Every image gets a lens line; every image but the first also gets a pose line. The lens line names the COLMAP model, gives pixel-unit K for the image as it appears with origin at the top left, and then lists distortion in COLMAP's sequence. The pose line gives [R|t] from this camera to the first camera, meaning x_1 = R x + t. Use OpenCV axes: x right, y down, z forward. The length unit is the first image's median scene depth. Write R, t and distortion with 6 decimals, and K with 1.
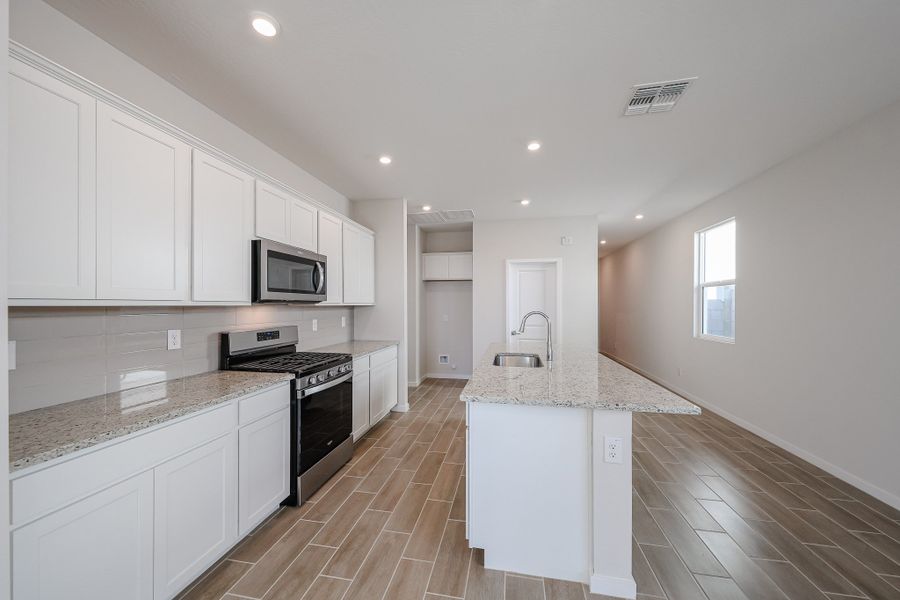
lens RADIAL K [[327.2, 0, 446.6], [0, 327.2, 304.2], [0, 0, 1]] dist [0.001546, 0.000033]
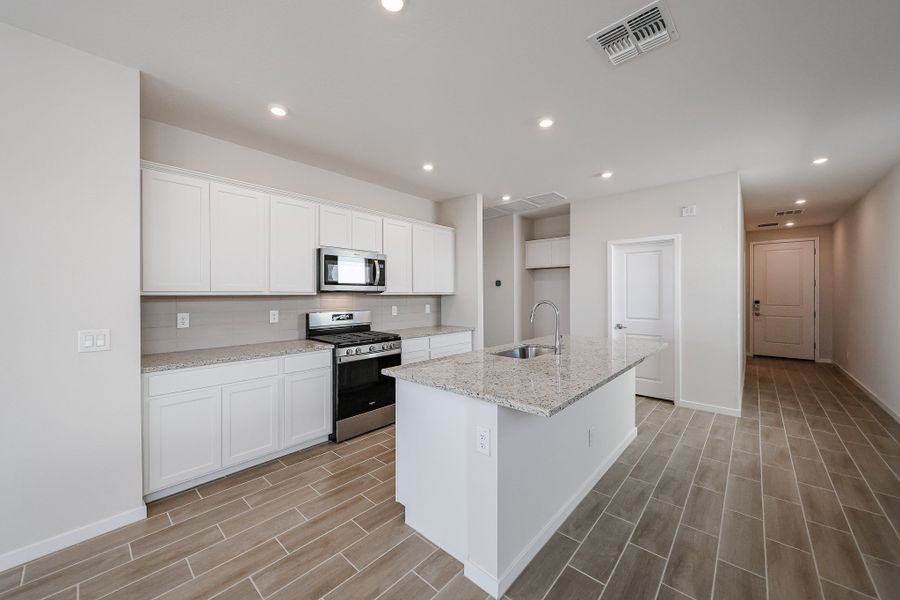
lens RADIAL K [[333.5, 0, 454.4], [0, 333.5, 294.1], [0, 0, 1]] dist [0.007515, 0.000047]
pose [[0.859197, -0.002735, -0.511638, 0.426170], [0.004405, 0.999988, 0.002051, 0.000708], [0.511627, -0.004016, 0.859198, 0.039831]]
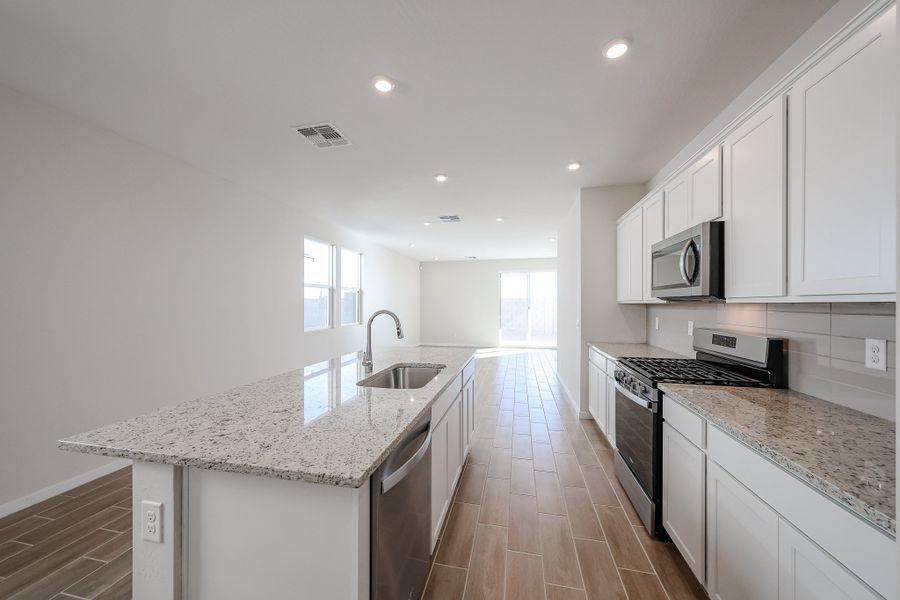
lens RADIAL K [[327.2, 0, 446.6], [0, 327.2, 304.2], [0, 0, 1]] dist [0.001546, 0.000033]
pose [[-0.999651, -0.000689, 0.026402, 0.082005], [-0.000731, 0.999998, -0.001585, 0.006971], [-0.026400, -0.001604, -0.999650, 1.382120]]
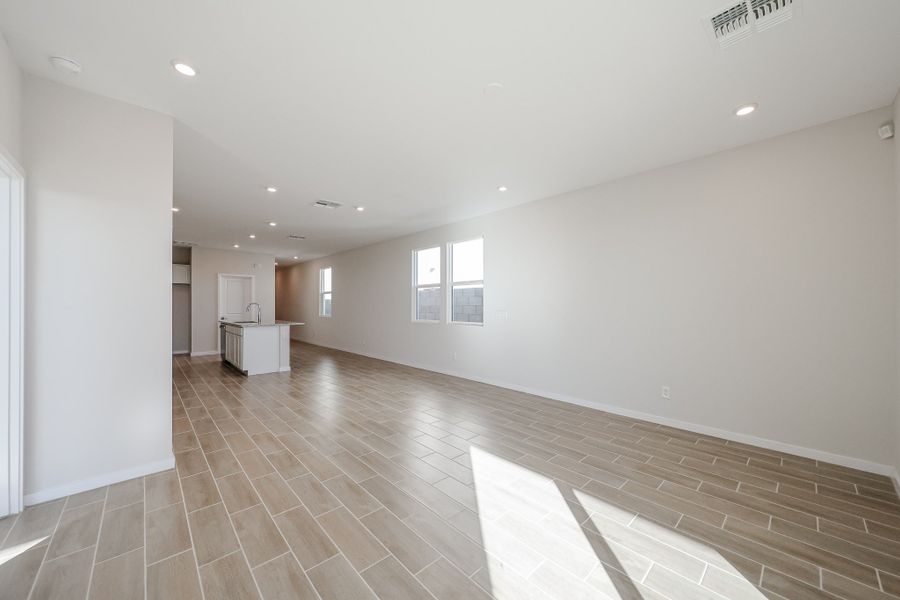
lens RADIAL K [[327.2, 0, 446.6], [0, 327.2, 304.2], [0, 0, 1]] dist [0.001546, 0.000033]
pose [[0.585526, 0.002713, 0.810649, -0.707035], [-0.003714, 0.999993, -0.000664, 0.021687], [-0.810645, -0.002623, 0.585531, -1.314836]]
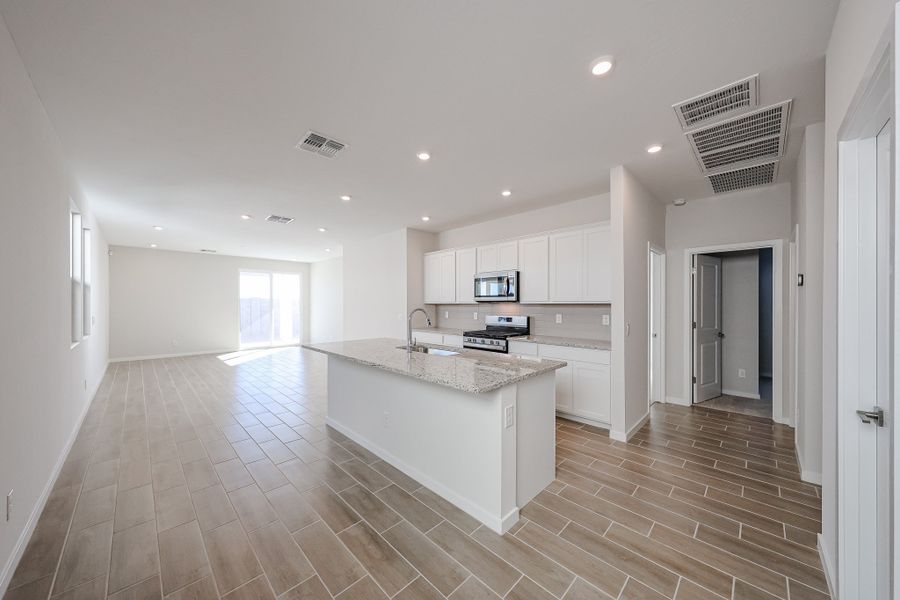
lens RADIAL K [[312.0, 0, 440.0], [0, 312.0, 302.8], [0, 0, 1]] dist [0.000593, 0.000058]
pose [[-0.569488, -0.002811, -0.821995, 0.873578], [0.003772, 0.999975, -0.006033, 0.007367], [0.821991, -0.006536, -0.569463, 1.304159]]
